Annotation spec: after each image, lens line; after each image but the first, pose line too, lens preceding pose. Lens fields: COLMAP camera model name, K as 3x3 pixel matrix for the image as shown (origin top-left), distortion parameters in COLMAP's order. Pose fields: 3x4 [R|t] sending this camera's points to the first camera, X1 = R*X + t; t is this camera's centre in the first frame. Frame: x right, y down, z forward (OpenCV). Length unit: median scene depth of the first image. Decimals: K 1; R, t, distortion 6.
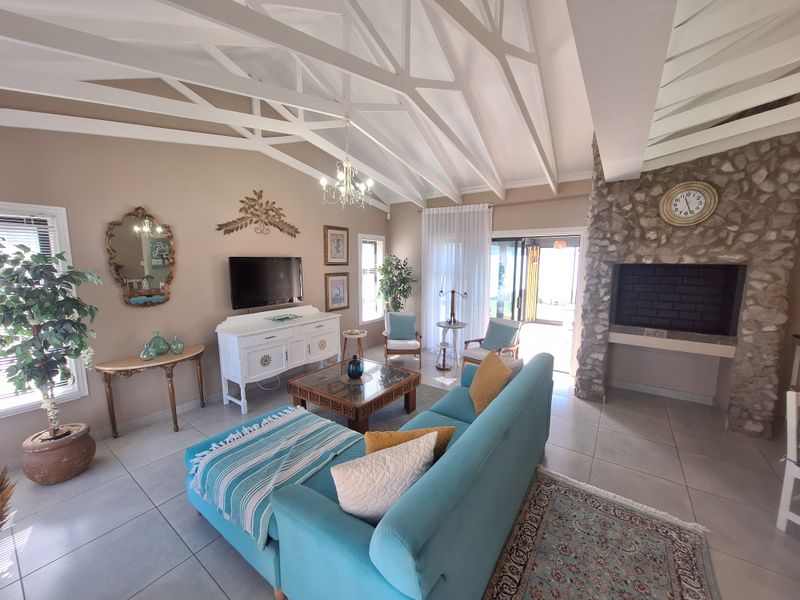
lens RADIAL K [[315.1, 0, 398.7], [0, 315.1, 300.2], [0, 0, 1]] dist [0.000011, 0.001131]
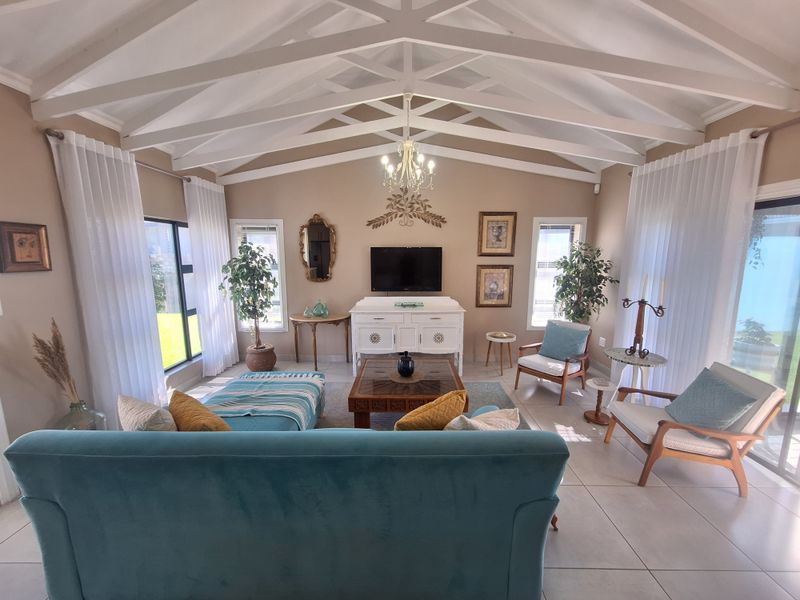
lens RADIAL K [[315.1, 0, 401.9], [0, 315.1, 302.2], [0, 0, 1]] dist [0.000011, 0.001131]
pose [[0.578426, 0.125497, -0.806024, 0.598048], [-0.104195, 0.991368, 0.079581, -0.042343], [0.809053, 0.037952, 0.586509, 0.445828]]
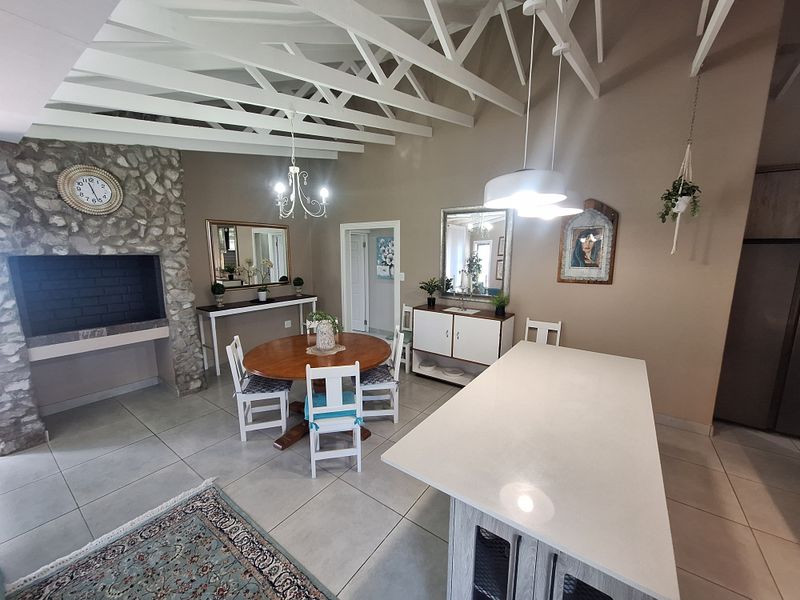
lens RADIAL K [[315.1, 0, 399.8], [0, 315.1, 301.6], [0, 0, 1]] dist [0.000011, 0.001131]
pose [[-0.006571, -0.157038, 0.987571, -0.057143], [0.127235, 0.979434, 0.156591, -0.013108], [-0.991851, 0.126683, 0.013545, 0.120026]]
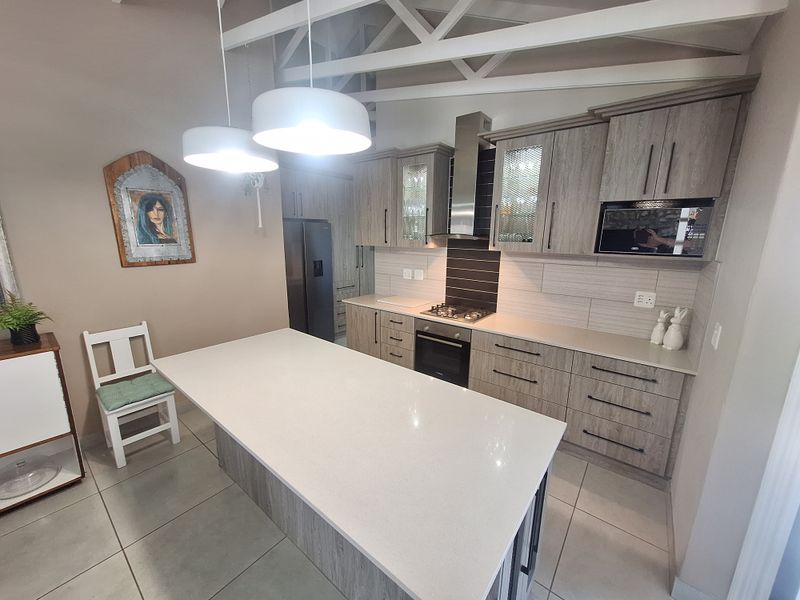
lens RADIAL K [[315.1, 0, 396.8], [0, 315.1, 297.6], [0, 0, 1]] dist [0.000011, 0.001131]
pose [[-0.998750, -0.020075, 0.045766, 0.334353], [-0.004112, 0.945683, 0.325064, -0.016976], [-0.049805, 0.324470, -0.944584, 0.280210]]
